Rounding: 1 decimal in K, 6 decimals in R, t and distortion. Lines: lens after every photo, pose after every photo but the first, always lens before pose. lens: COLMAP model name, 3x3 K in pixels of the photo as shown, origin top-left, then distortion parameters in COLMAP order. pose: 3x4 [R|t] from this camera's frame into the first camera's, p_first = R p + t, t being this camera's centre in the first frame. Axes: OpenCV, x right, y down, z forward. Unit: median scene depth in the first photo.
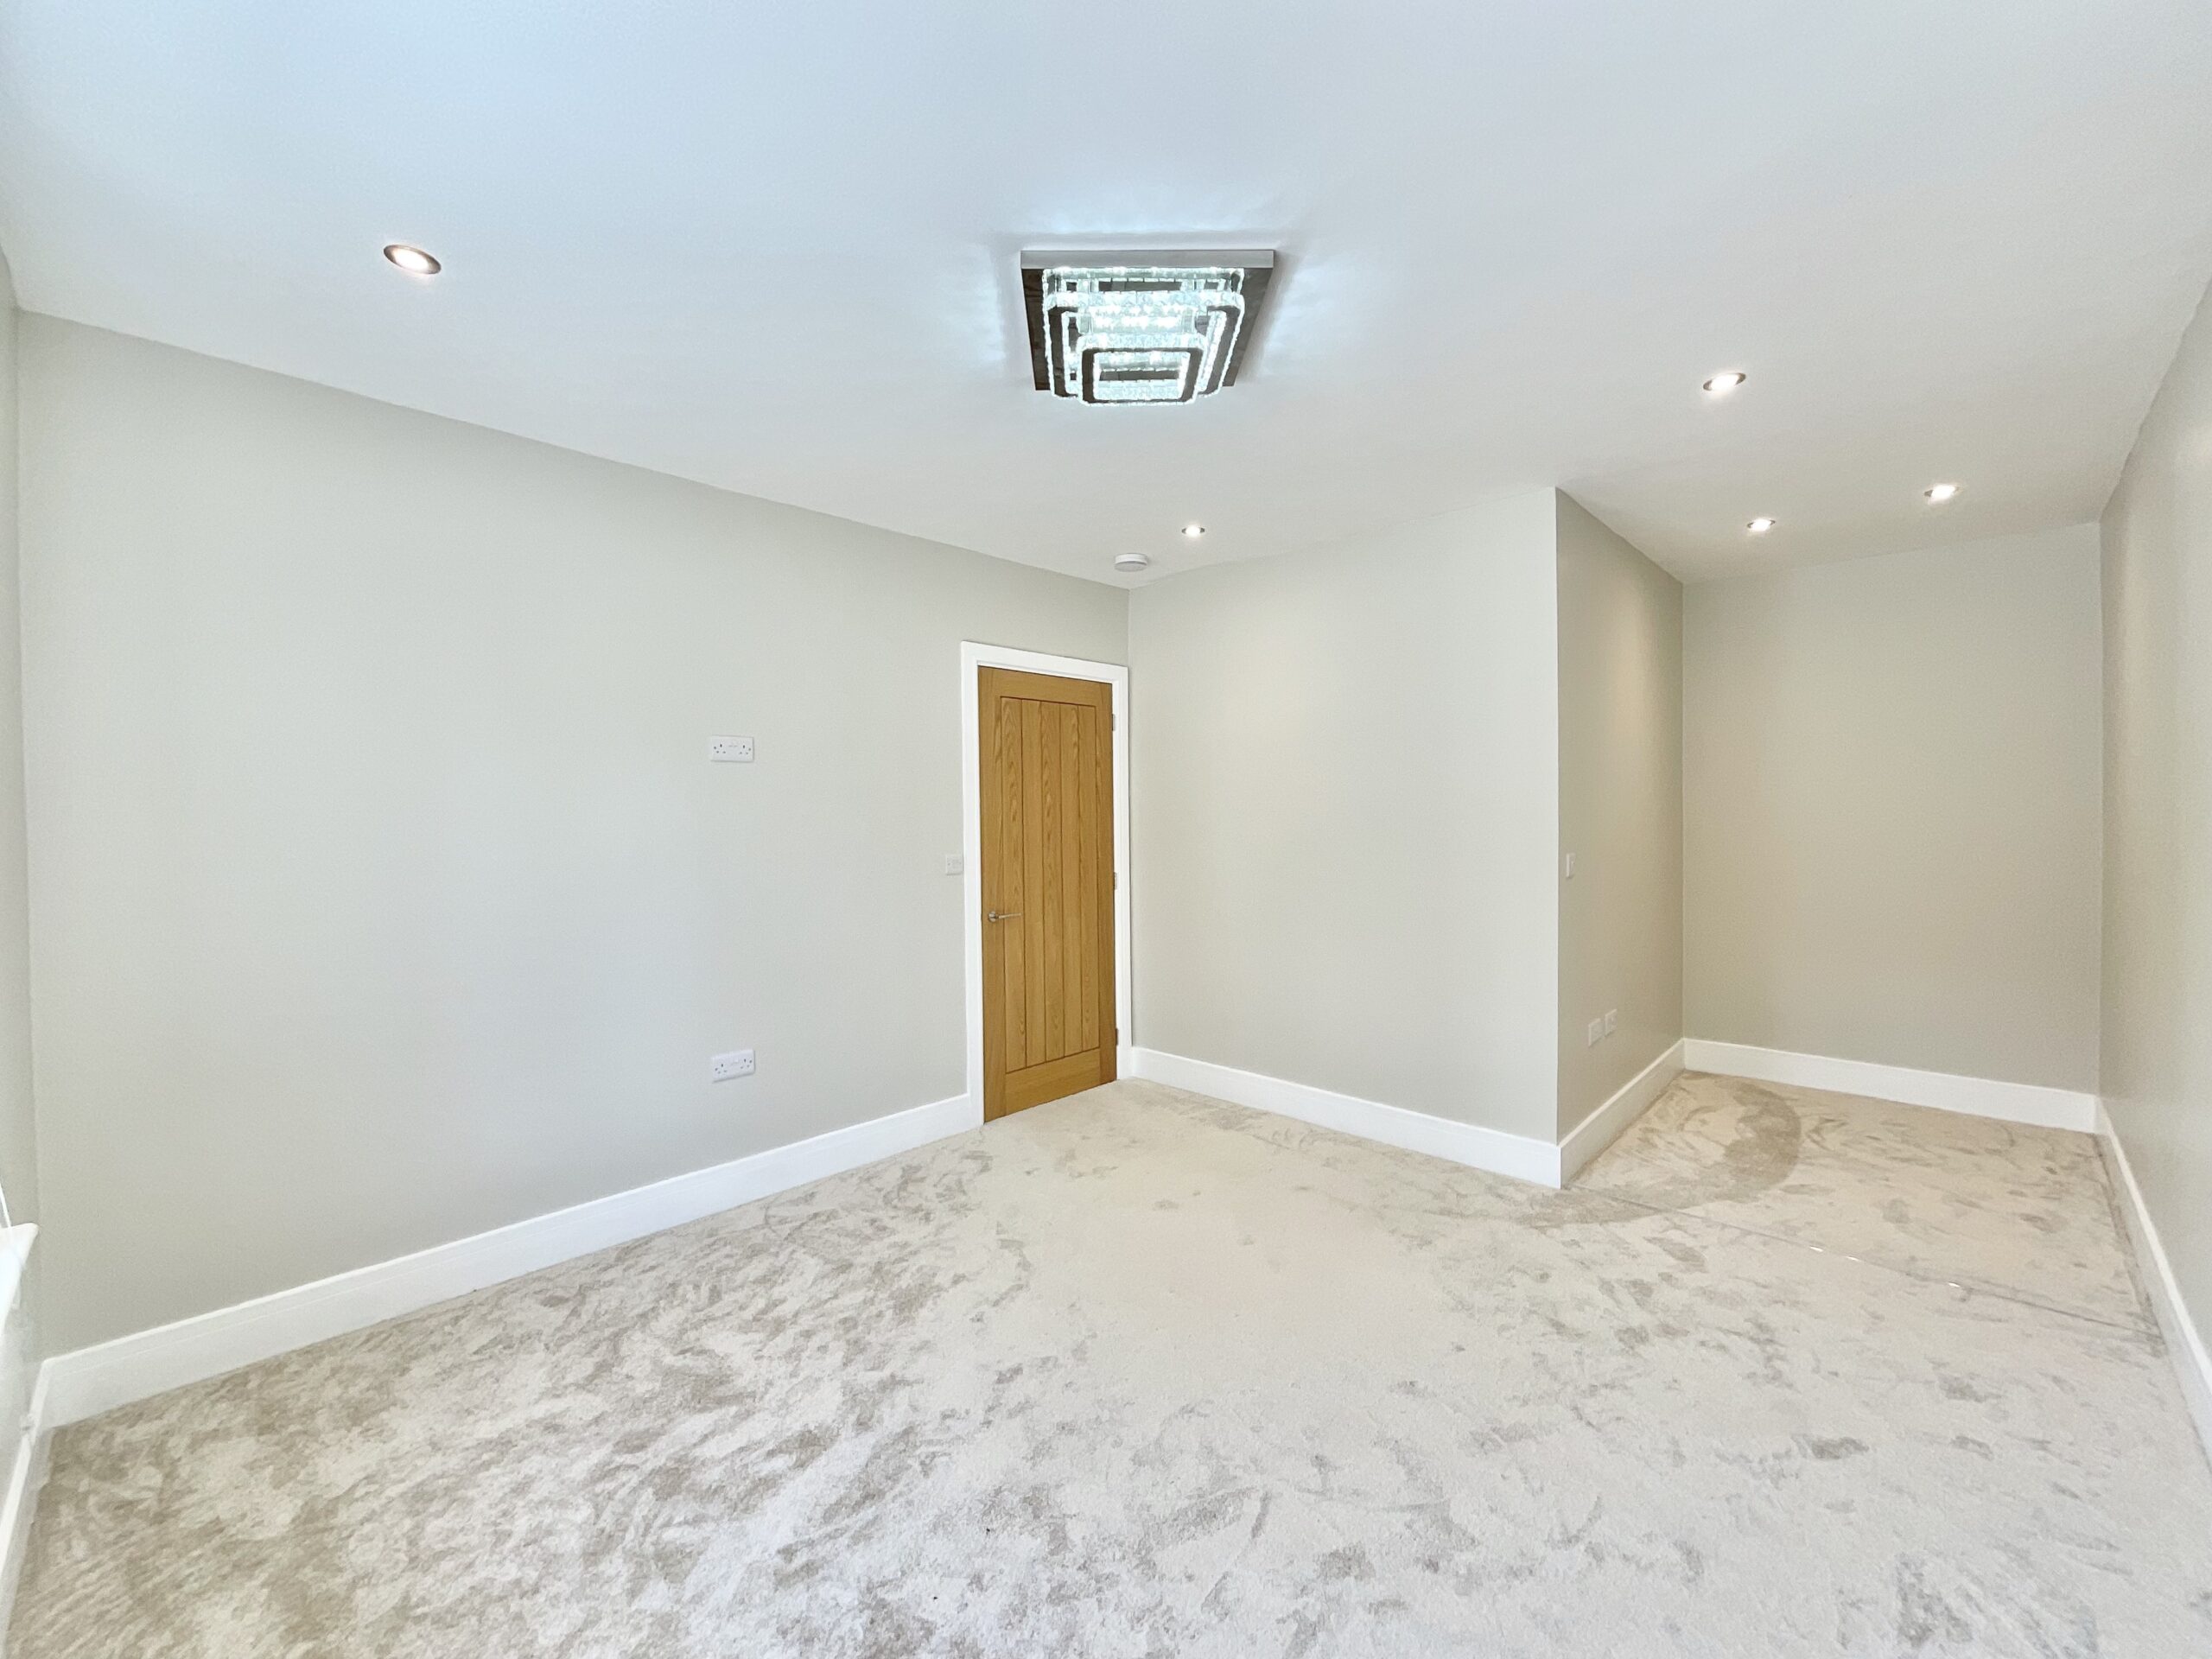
lens RADIAL K [[903.7, 0, 1097.8], [0, 903.7, 822.4], [0, 0, 1]] dist [0.001156, -0.001328]
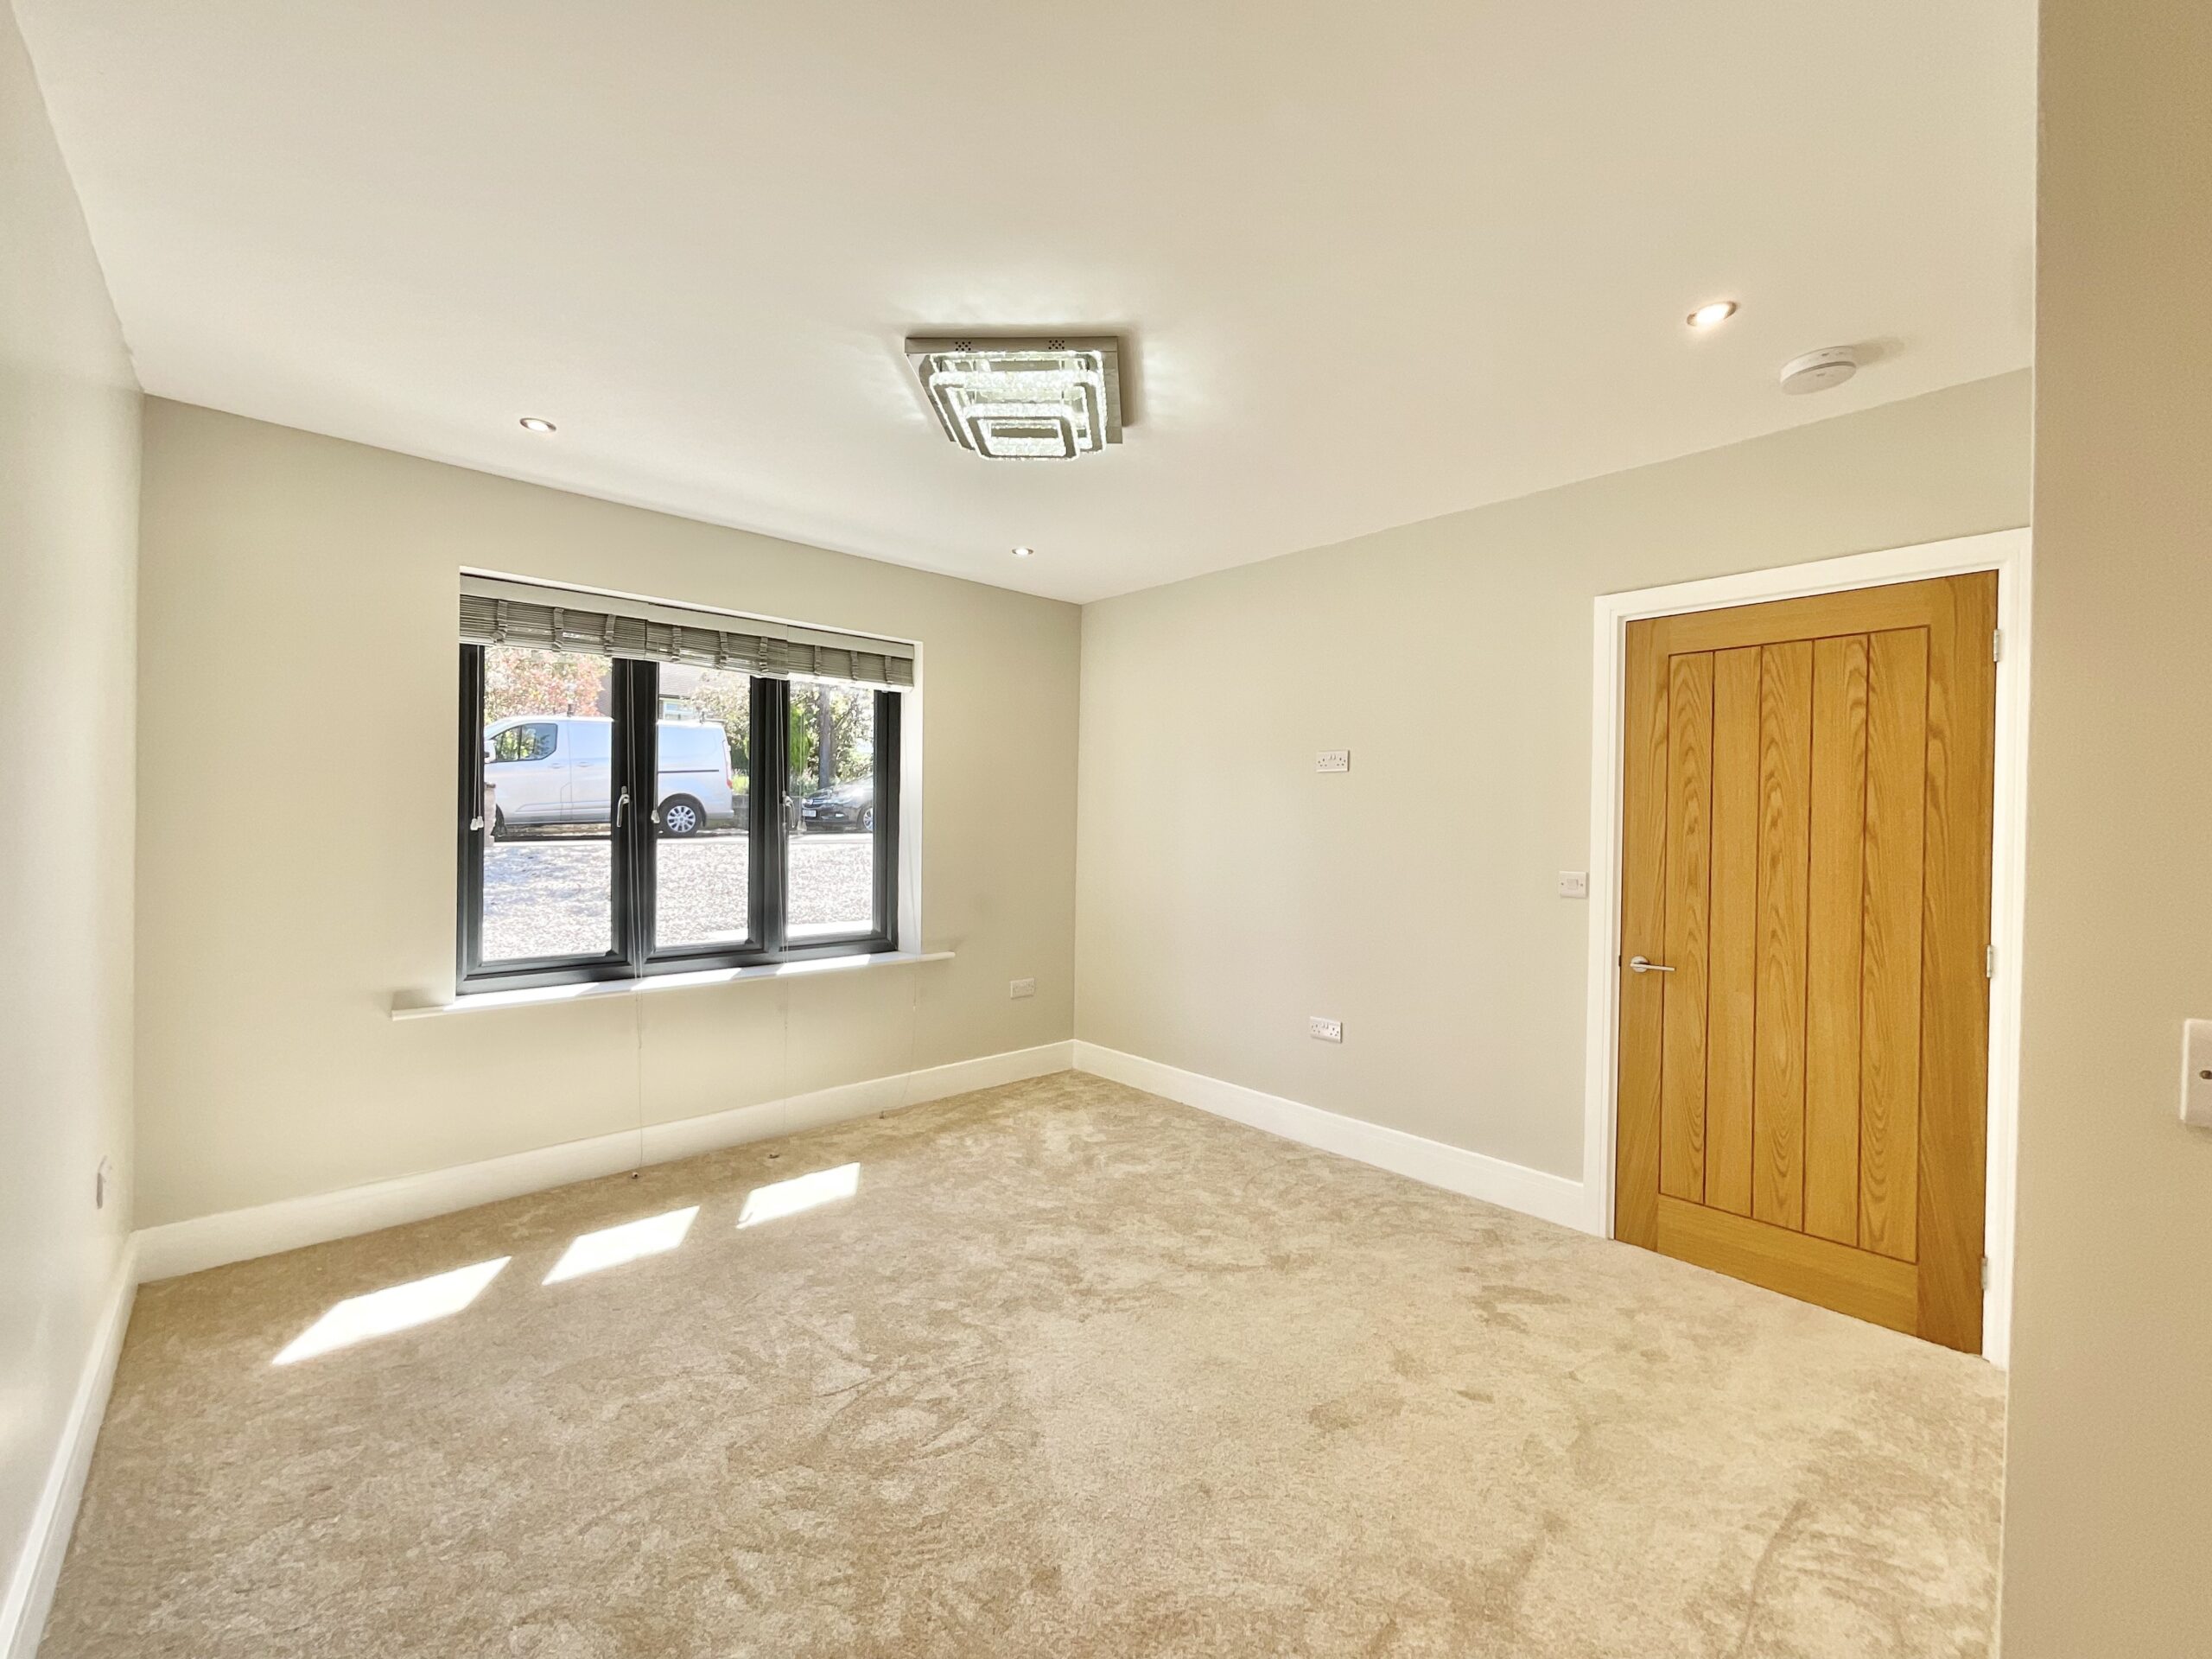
lens RADIAL K [[903.7, 0, 1099.0], [0, 903.7, 823.4], [0, 0, 1]] dist [0.001156, -0.001328]
pose [[-0.056648, 0.018857, -0.998216, 0.626103], [-0.017991, 0.999640, 0.019905, -0.014858], [0.998232, 0.019086, -0.056288, 0.609636]]
